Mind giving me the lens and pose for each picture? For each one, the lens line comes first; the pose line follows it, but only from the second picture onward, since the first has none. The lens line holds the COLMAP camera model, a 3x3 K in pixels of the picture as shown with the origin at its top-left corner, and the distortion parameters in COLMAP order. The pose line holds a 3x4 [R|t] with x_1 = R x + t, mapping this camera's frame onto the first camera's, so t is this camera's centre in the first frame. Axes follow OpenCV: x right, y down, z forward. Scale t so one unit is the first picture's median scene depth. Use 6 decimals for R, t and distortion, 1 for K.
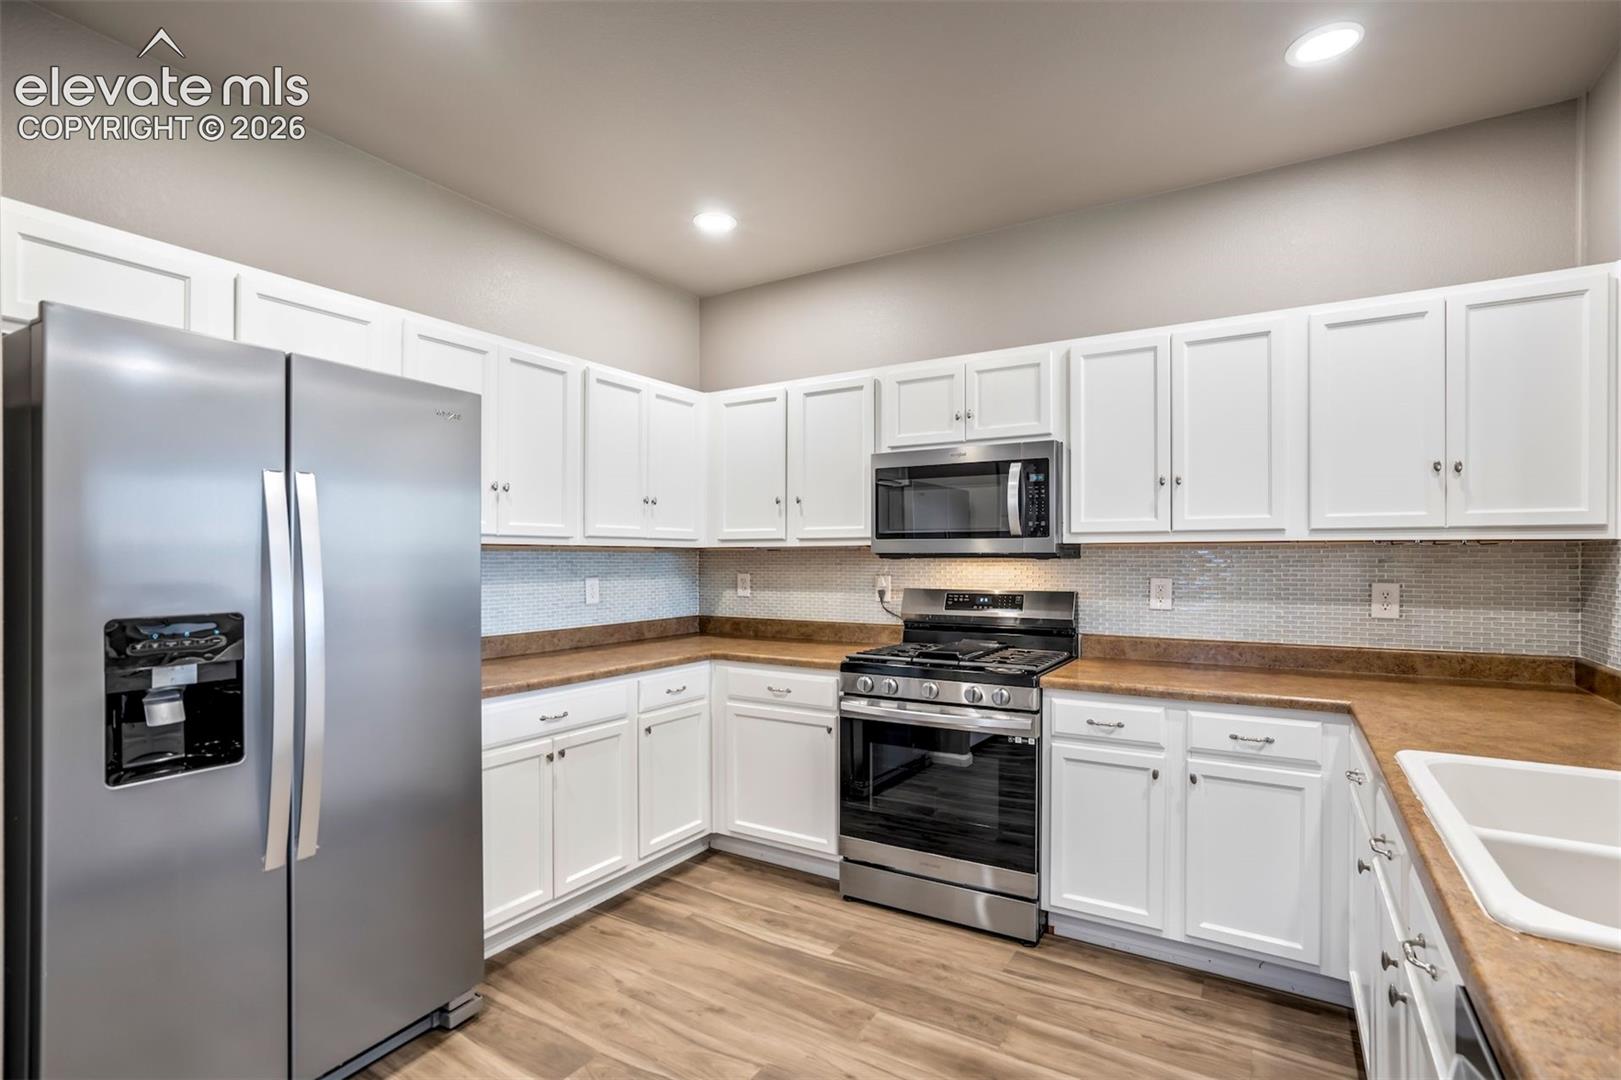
lens RADIAL K [[758.3, 0, 826.0], [0, 758.3, 559.4], [0, 0, 1]] dist [-0.043793, 0.024698]
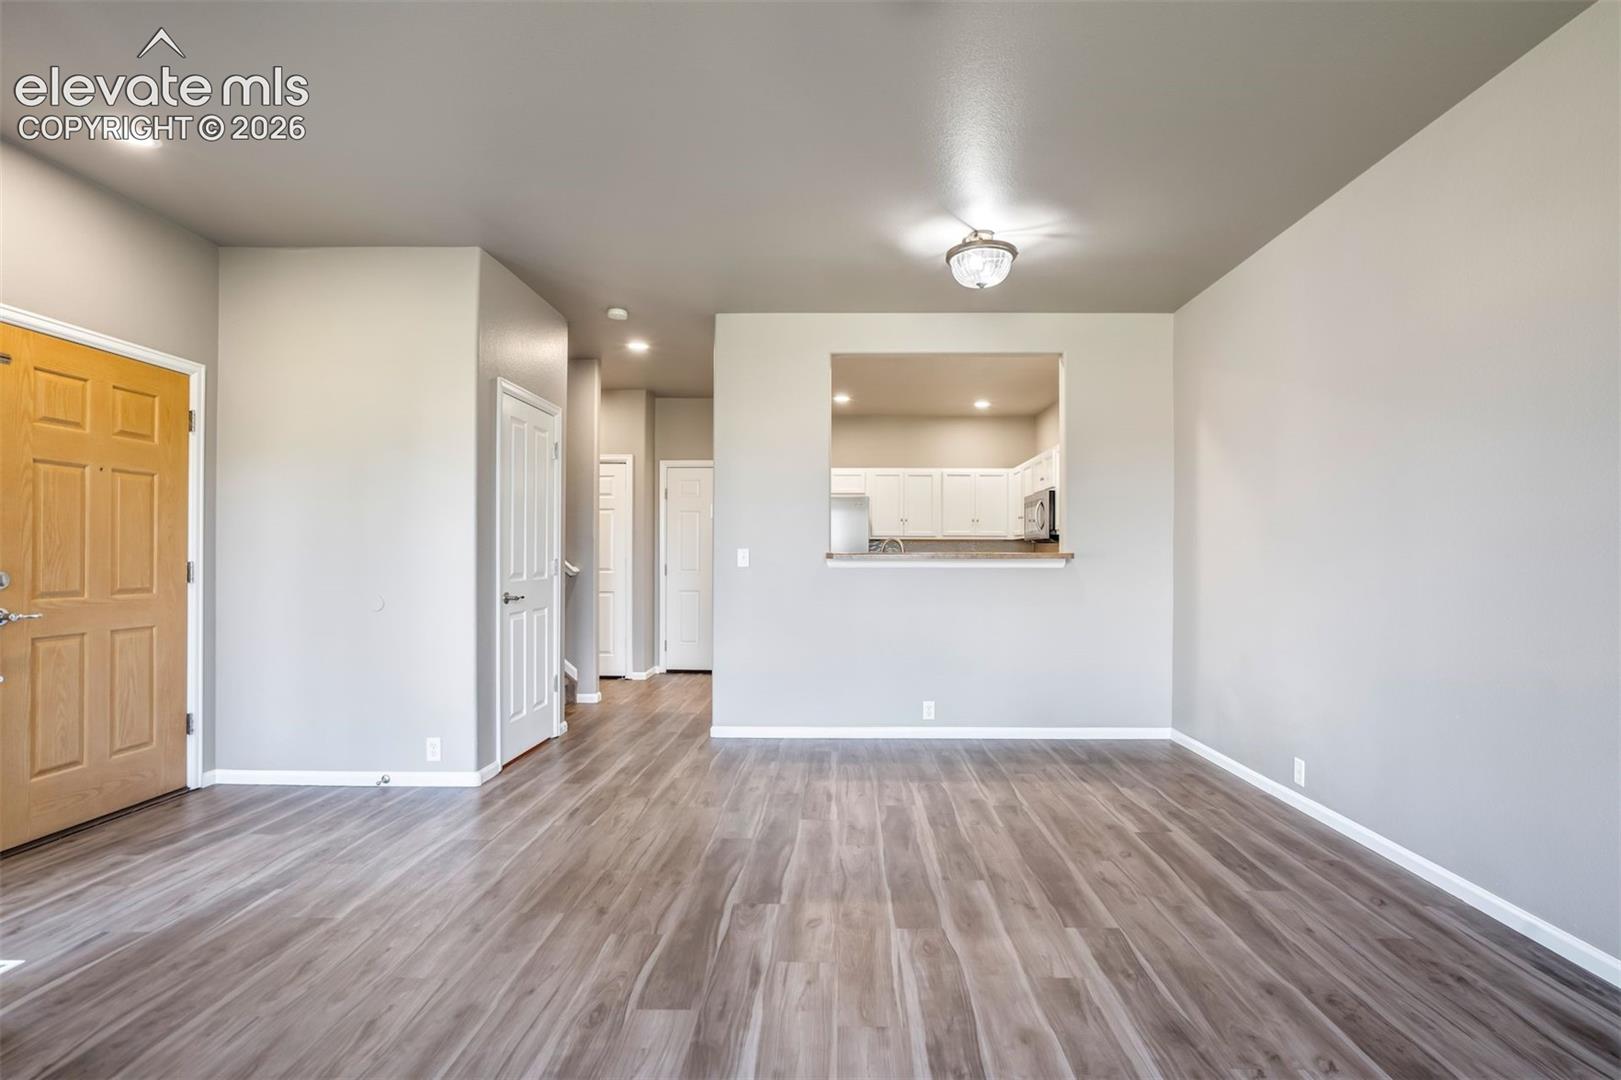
lens RADIAL K [[783.3, 0, 830.2], [0, 783.3, 555.3], [0, 0, 1]] dist [-0.048268, 0.027956]
pose [[0.502564, -0.001887, -0.864538, 2.158502], [-0.003015, 0.999988, -0.003936, 0.059124], [0.864535, 0.004585, 0.502552, -0.835050]]
